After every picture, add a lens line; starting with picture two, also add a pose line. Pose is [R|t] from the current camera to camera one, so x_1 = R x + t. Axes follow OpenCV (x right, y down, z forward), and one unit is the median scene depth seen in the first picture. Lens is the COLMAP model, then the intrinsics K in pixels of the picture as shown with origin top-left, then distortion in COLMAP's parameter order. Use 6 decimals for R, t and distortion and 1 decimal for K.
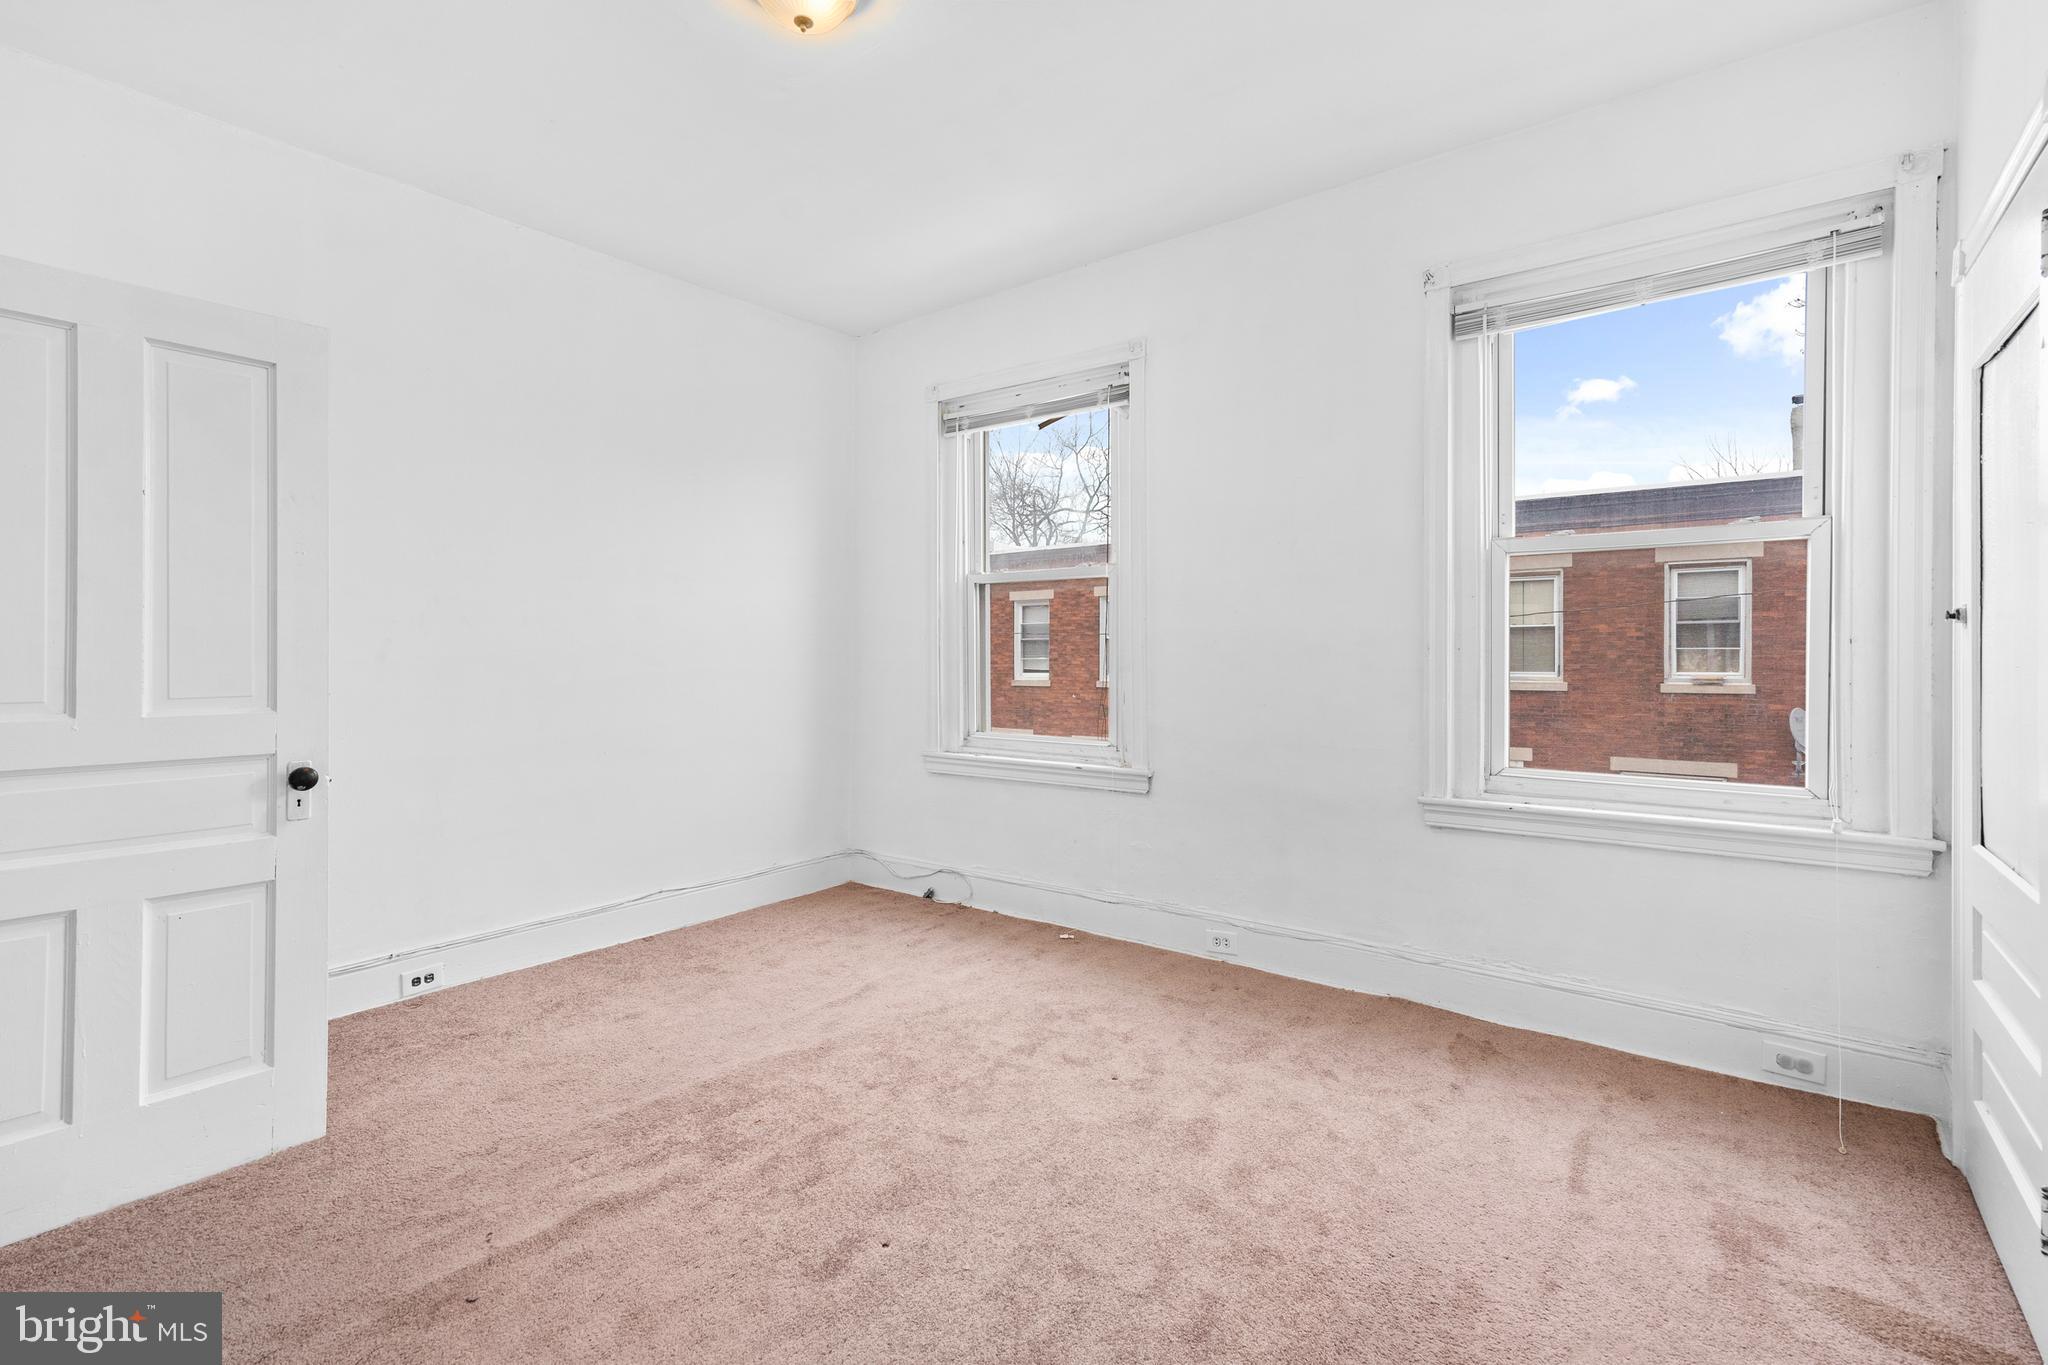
lens RADIAL K [[939.8, 0, 1021.8], [0, 939.8, 664.2], [0, 0, 1]] dist [-0.001851, 0.009793]
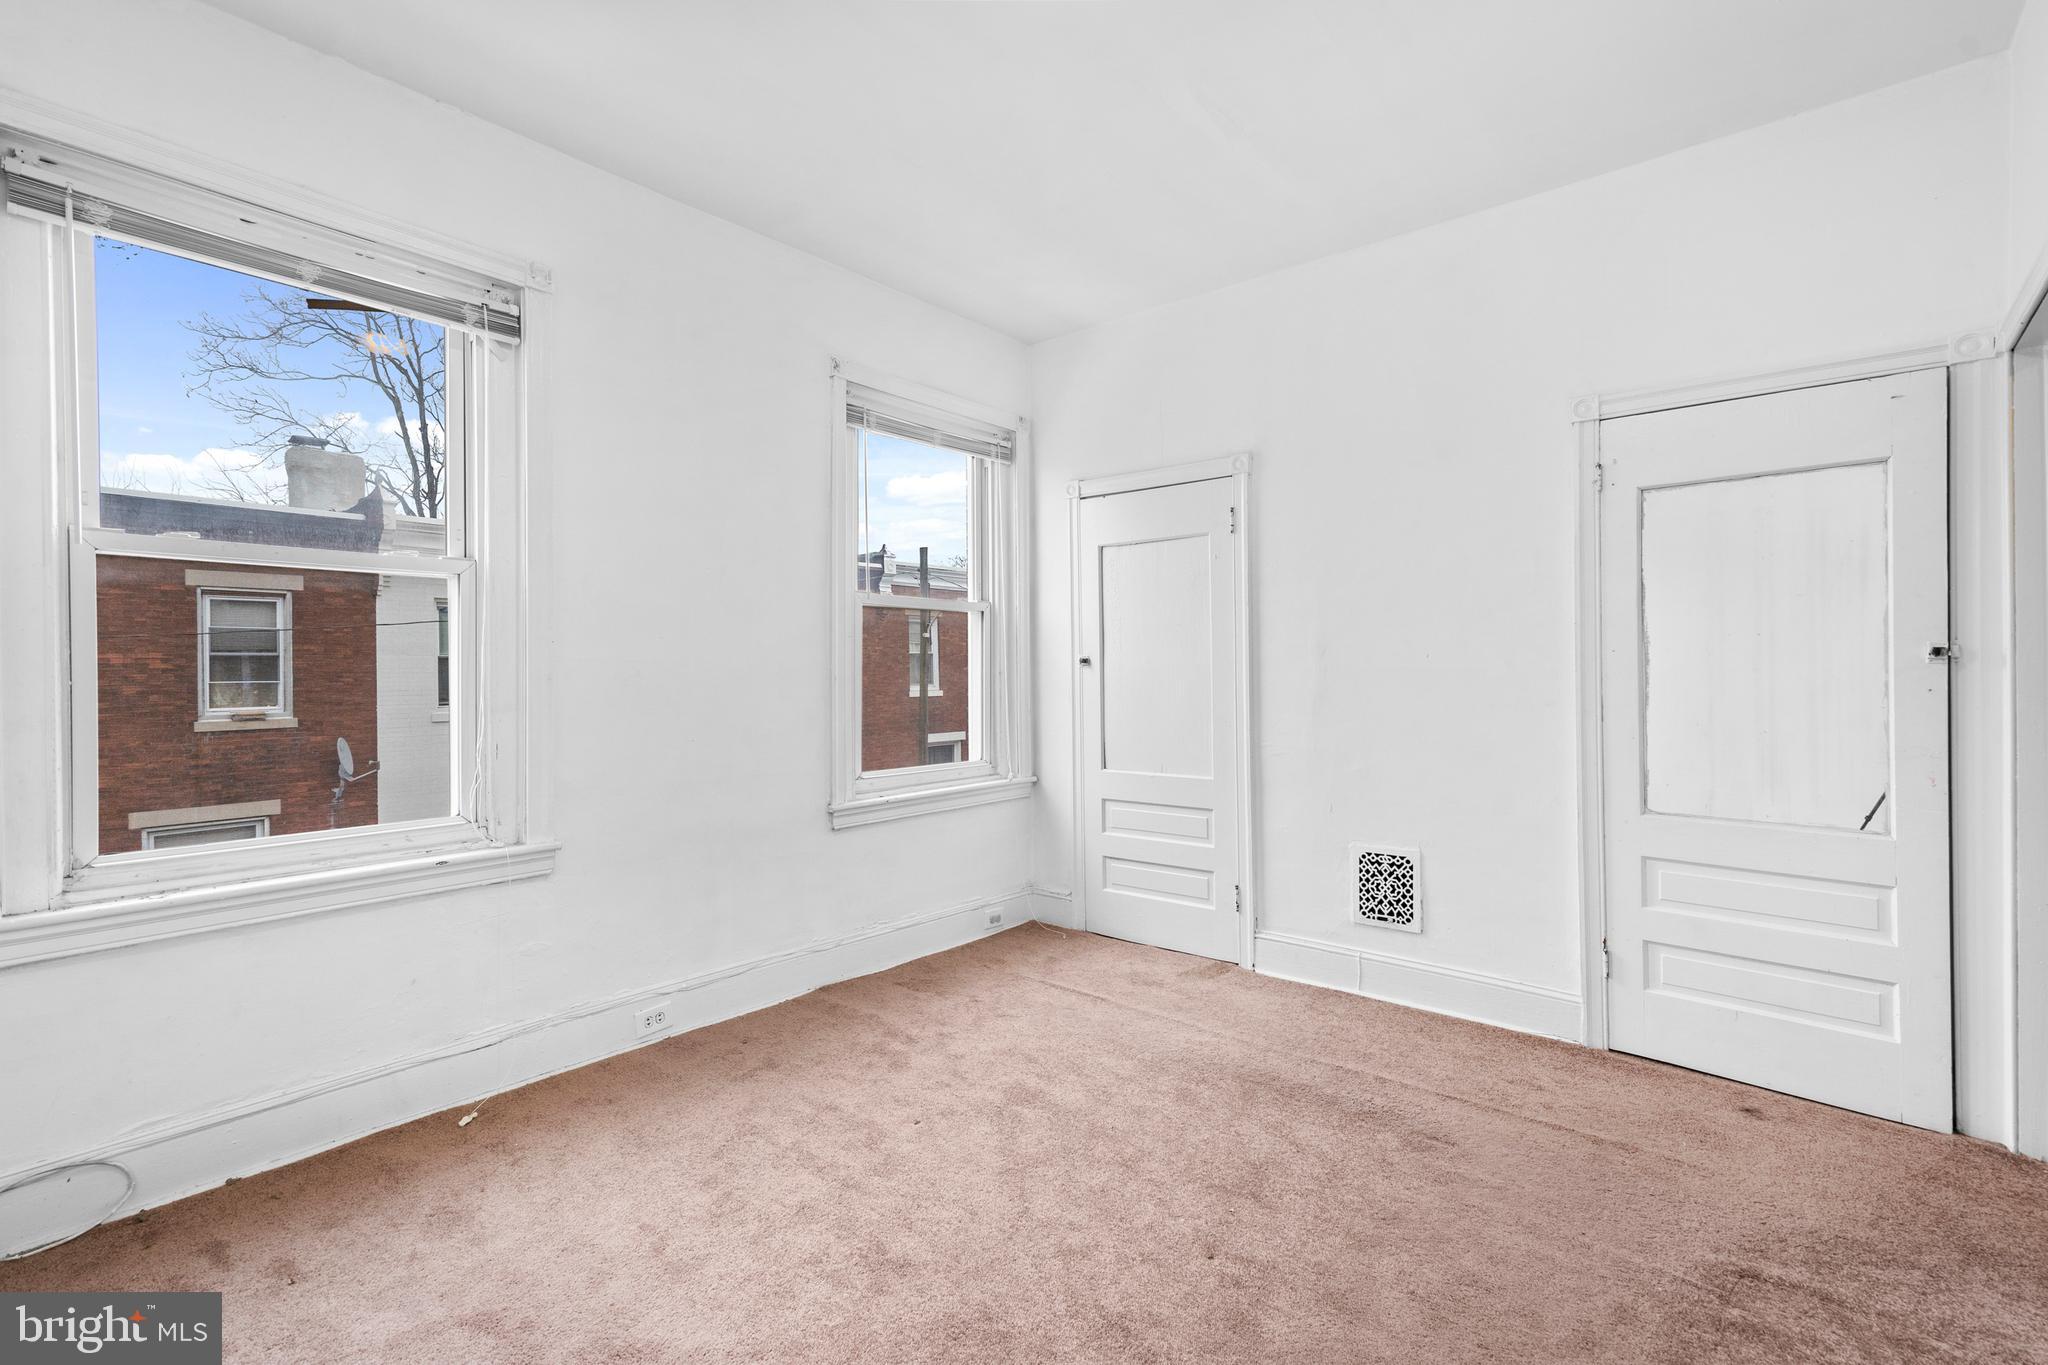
lens RADIAL K [[936.6, 0, 1024.0], [0, 936.6, 682.5], [0, 0, 1]] dist [0.000790, 0.018906]
pose [[0.050034, -0.006252, 0.998728, -0.183778], [0.023331, 0.999715, 0.005089, -0.003046], [-0.998475, 0.023047, 0.050165, 0.178407]]
